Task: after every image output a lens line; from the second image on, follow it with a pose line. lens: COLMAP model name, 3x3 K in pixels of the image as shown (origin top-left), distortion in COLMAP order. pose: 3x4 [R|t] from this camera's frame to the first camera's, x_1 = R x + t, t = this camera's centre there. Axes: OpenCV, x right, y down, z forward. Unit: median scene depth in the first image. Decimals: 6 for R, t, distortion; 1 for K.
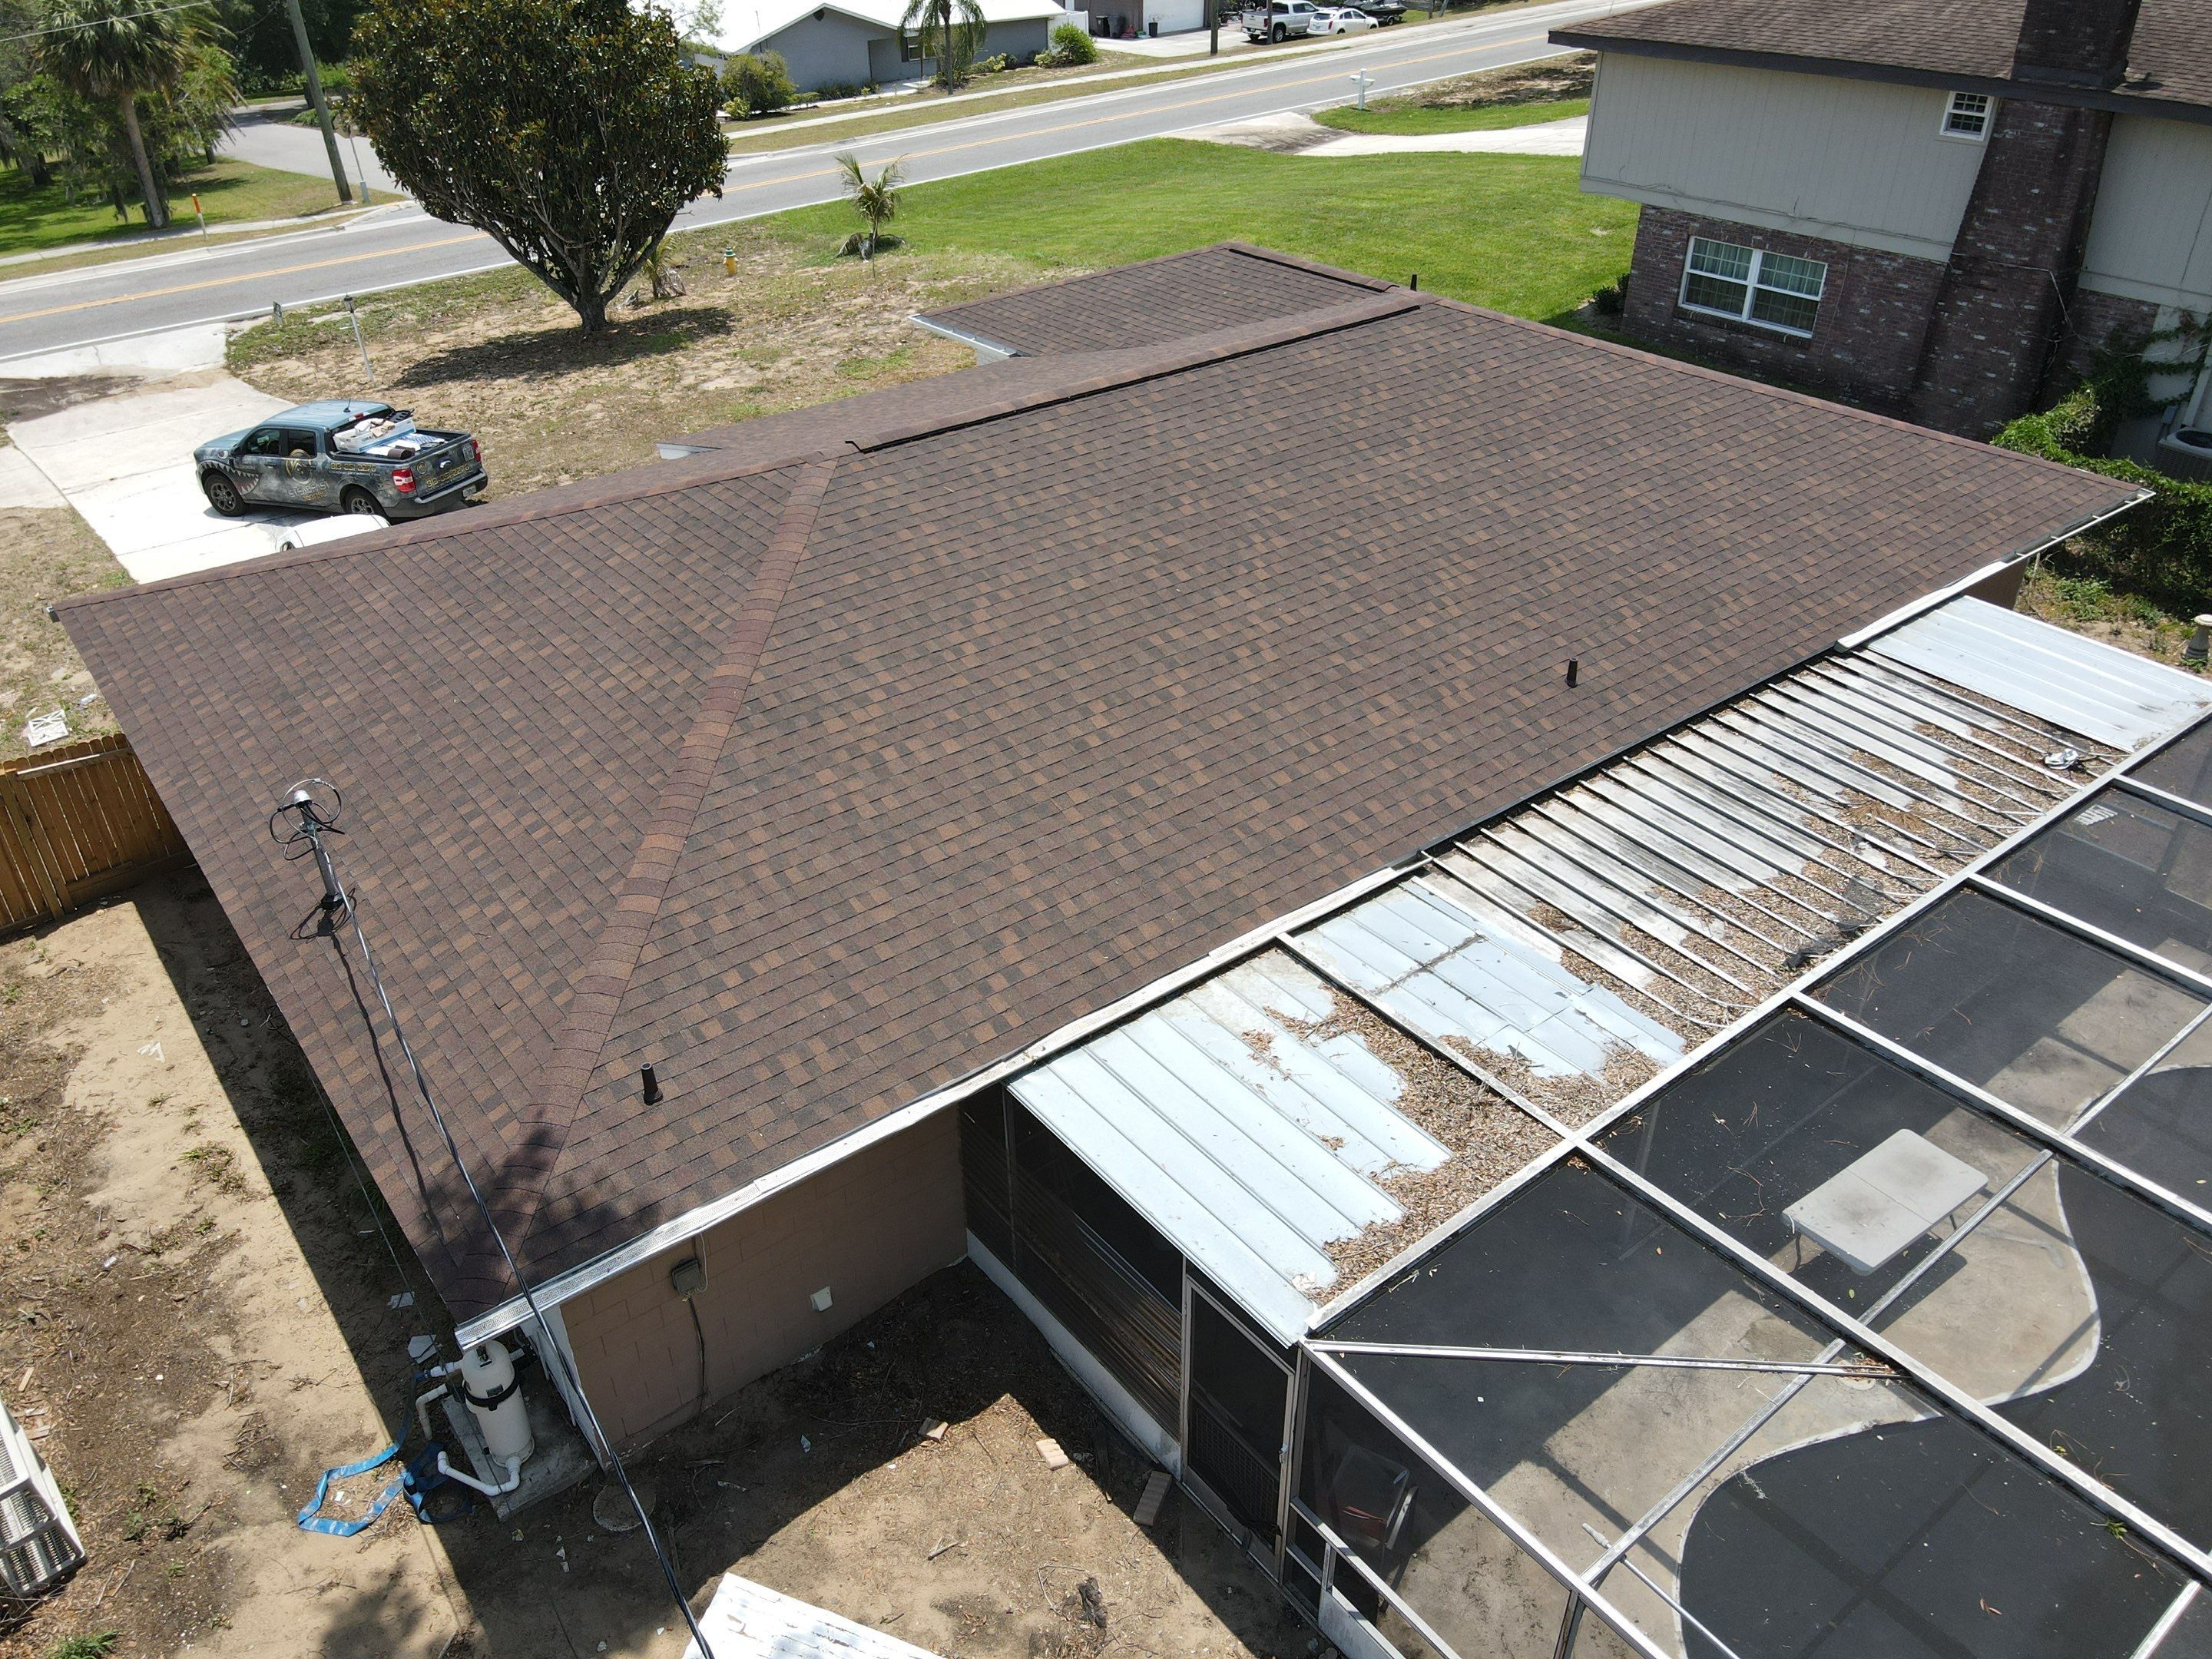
lens RADIAL K [[1635.1, 0, 1090.3], [0, 1635.1, 800.7], [0, 0, 1]] dist [-0.000725, 0.031494]
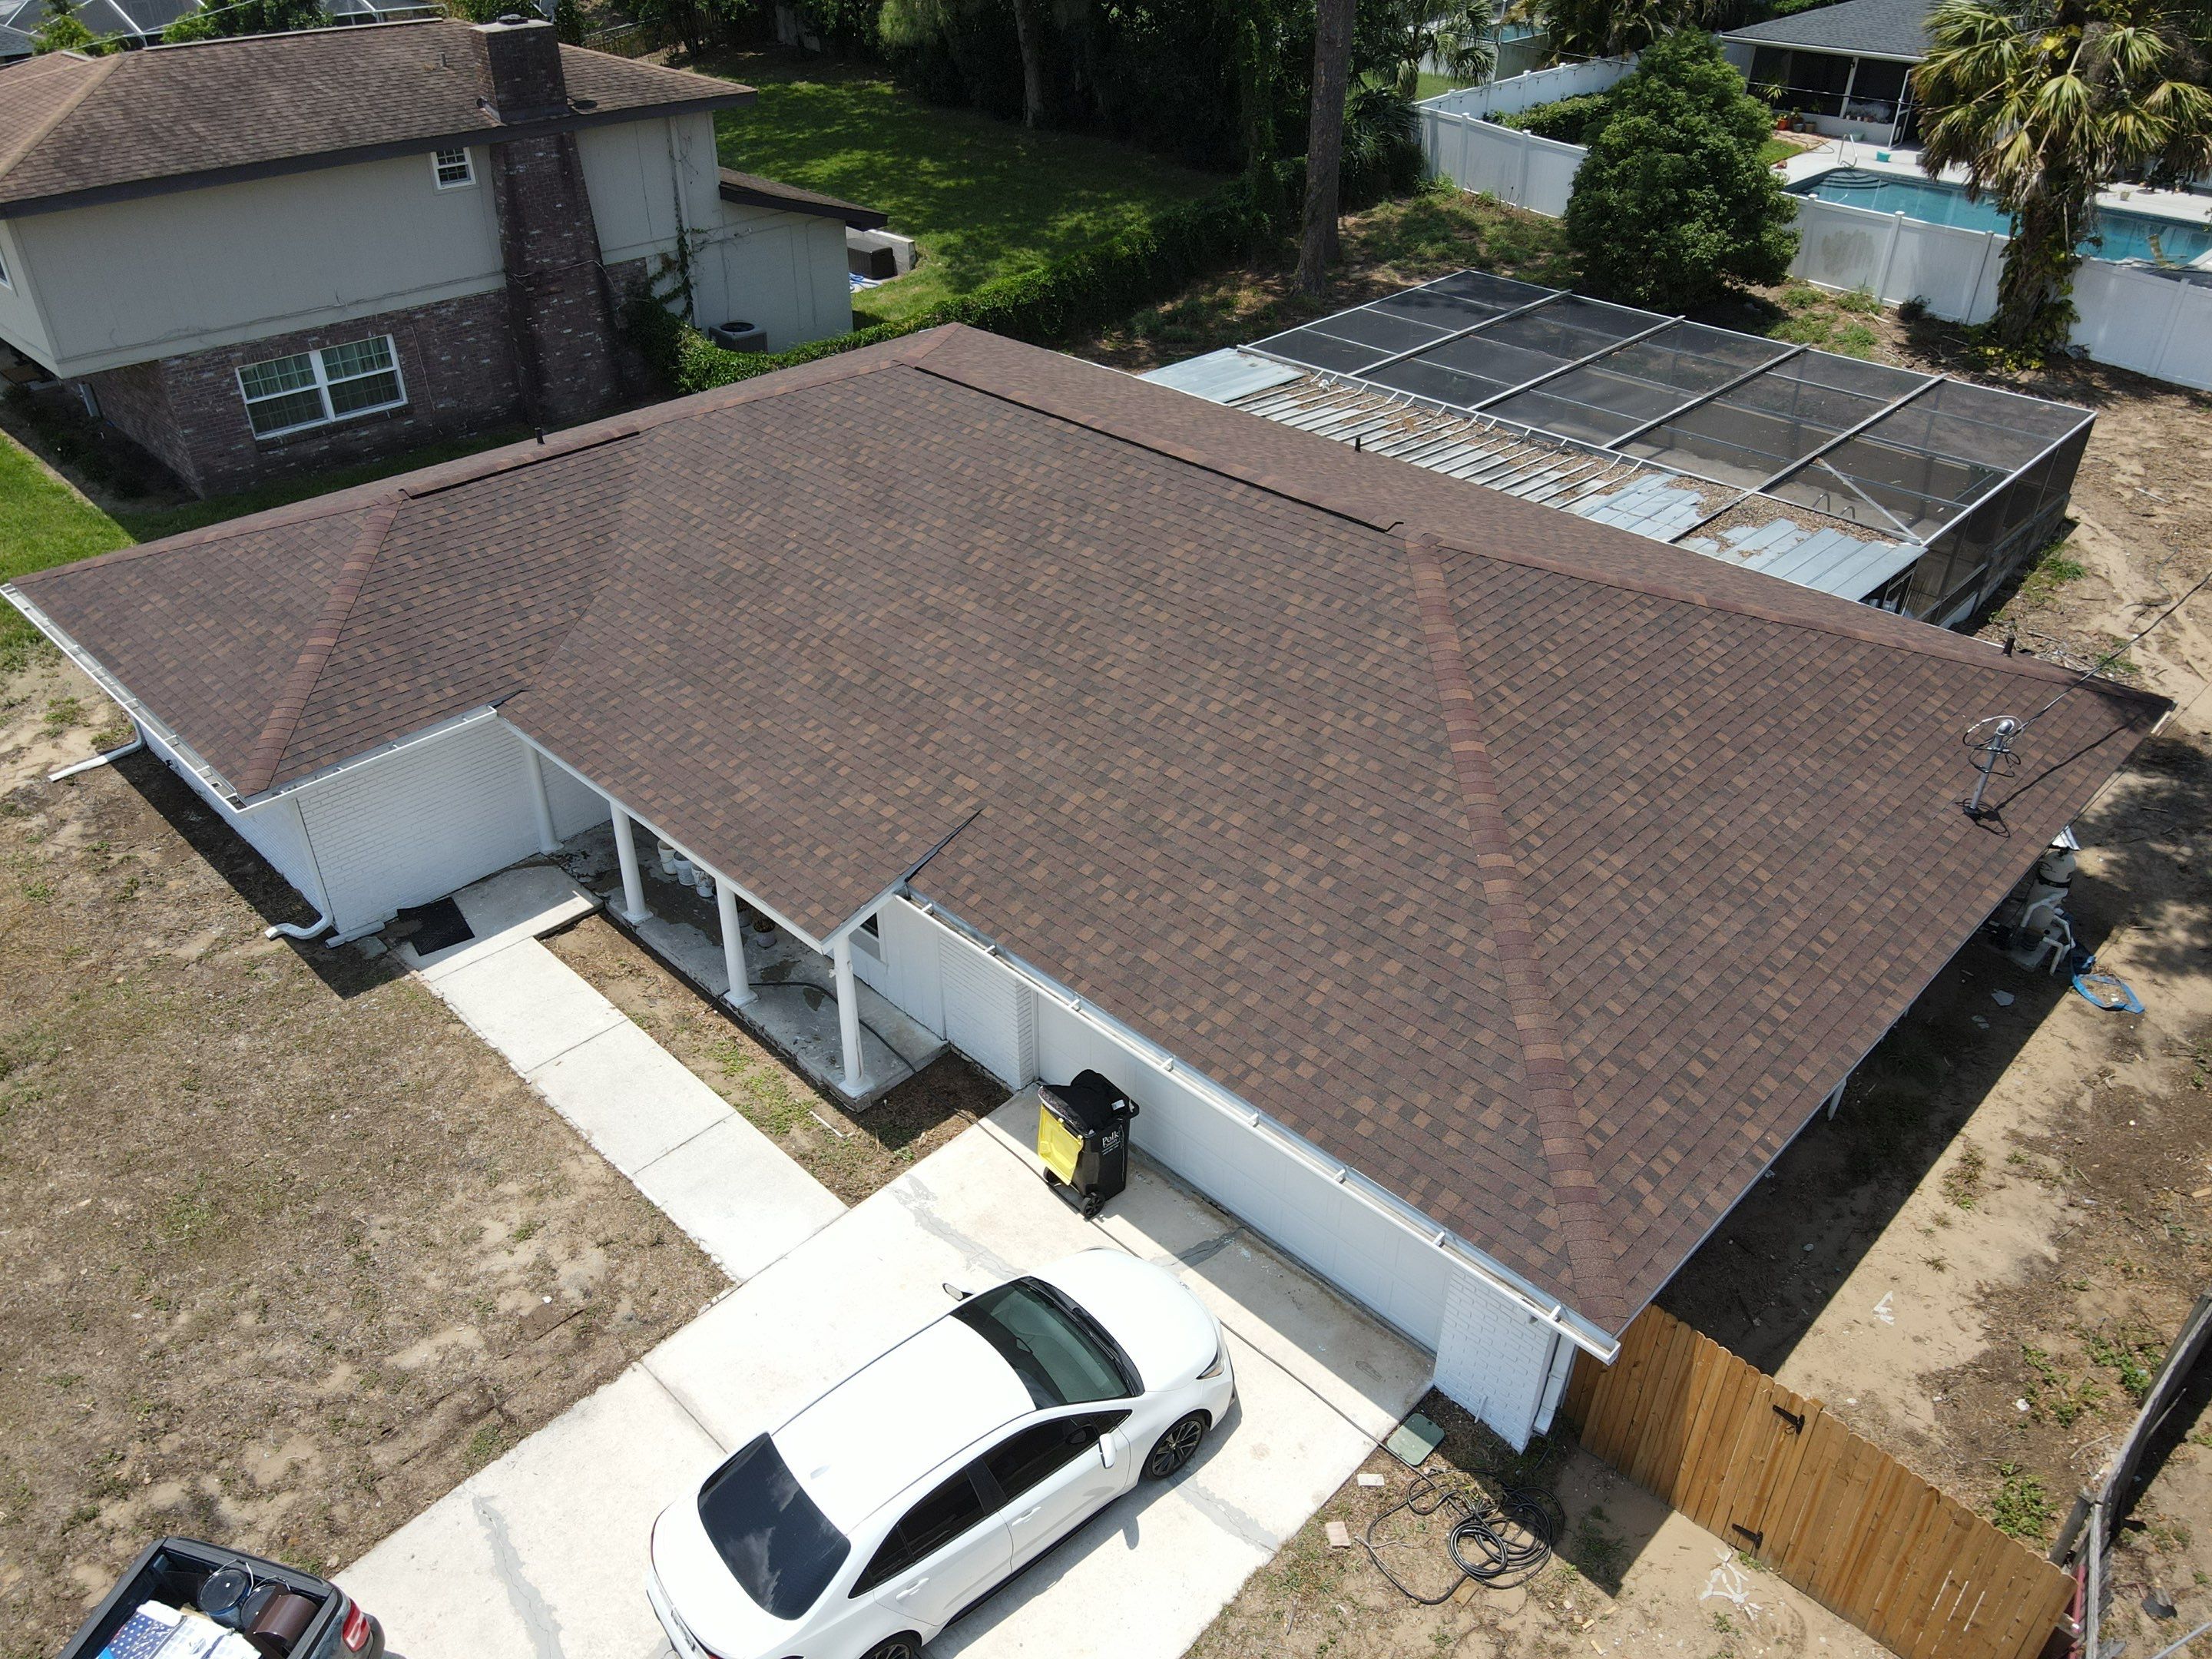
lens RADIAL K [[1635.9, 0, 1074.1], [0, 1635.9, 802.2], [0, 0, 1]] dist [0.016567, -0.009041]
pose [[-0.128541, -0.529800, 0.838325, -1.202059], [0.527877, 0.679077, 0.510099, -0.809265], [-0.839537, 0.508101, 0.192380, 1.110752]]
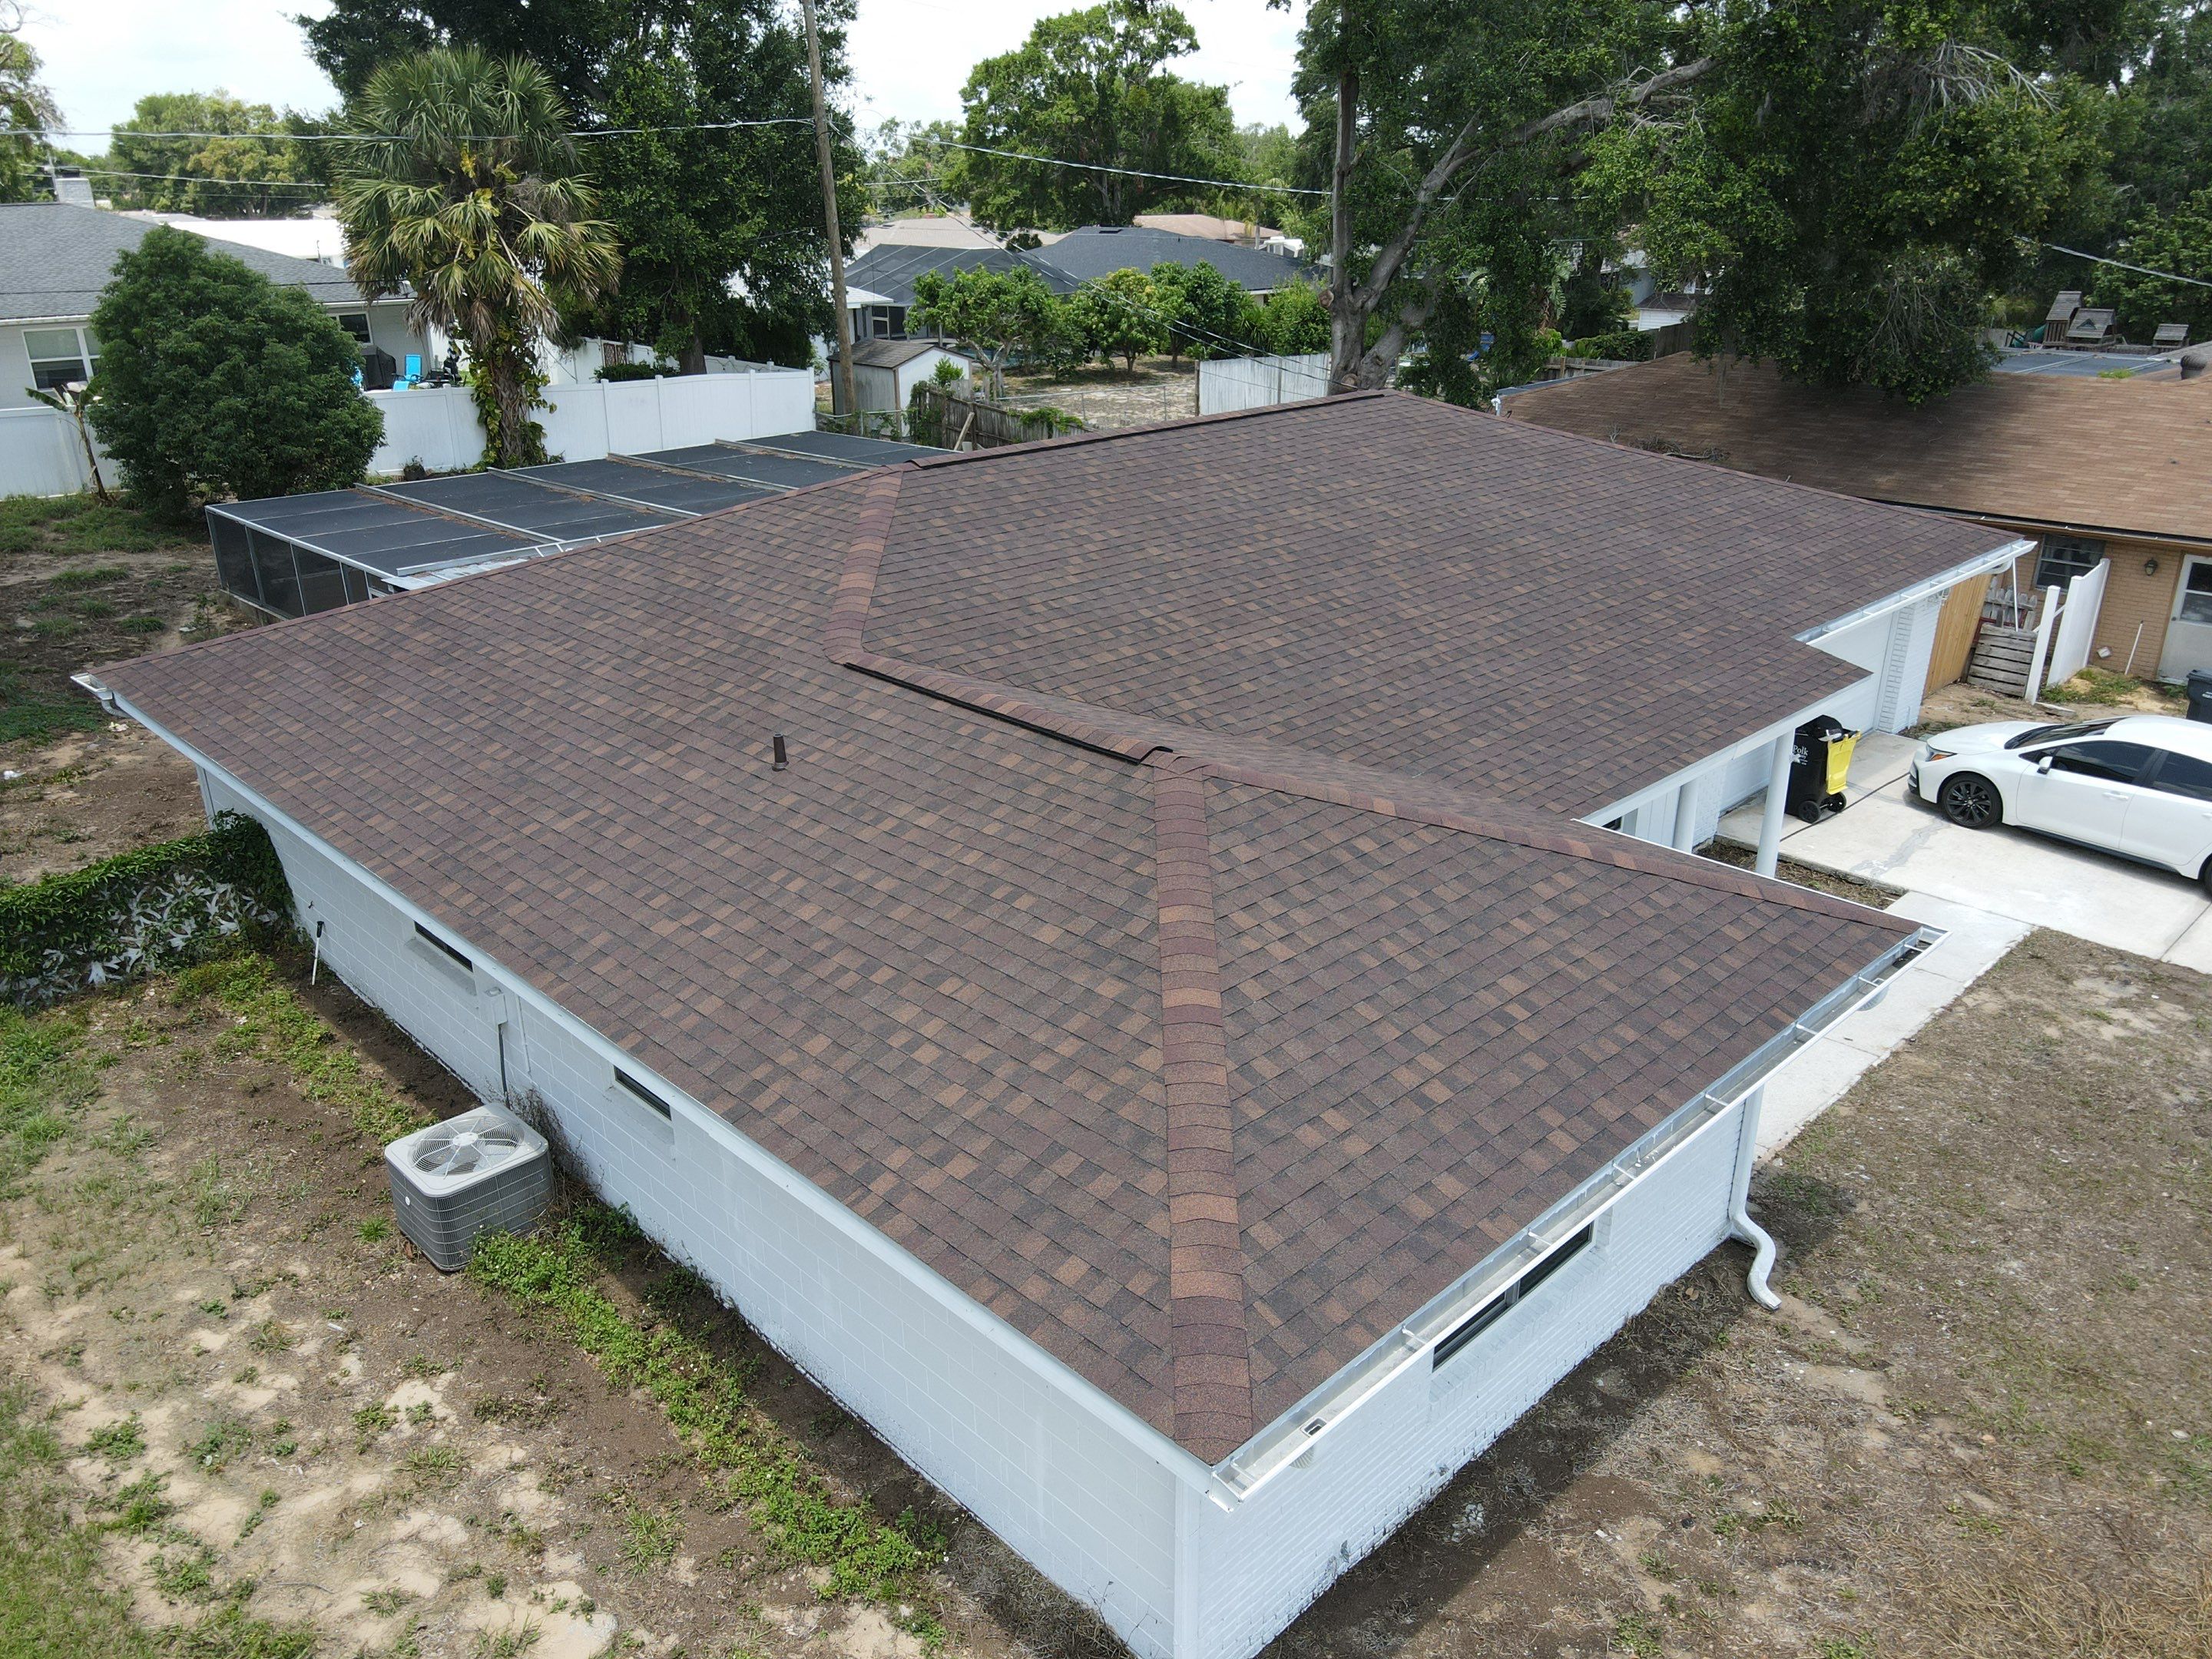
lens RADIAL K [[1615.5, 0, 1076.4], [0, 1615.5, 827.9], [0, 0, 1]] dist [-0.000916, 0.044749]
pose [[-0.994498, 0.059279, -0.086374, 0.254253], [-0.035046, 0.588742, 0.807561, -1.140055], [0.098723, 0.806145, -0.583425, 2.154228]]
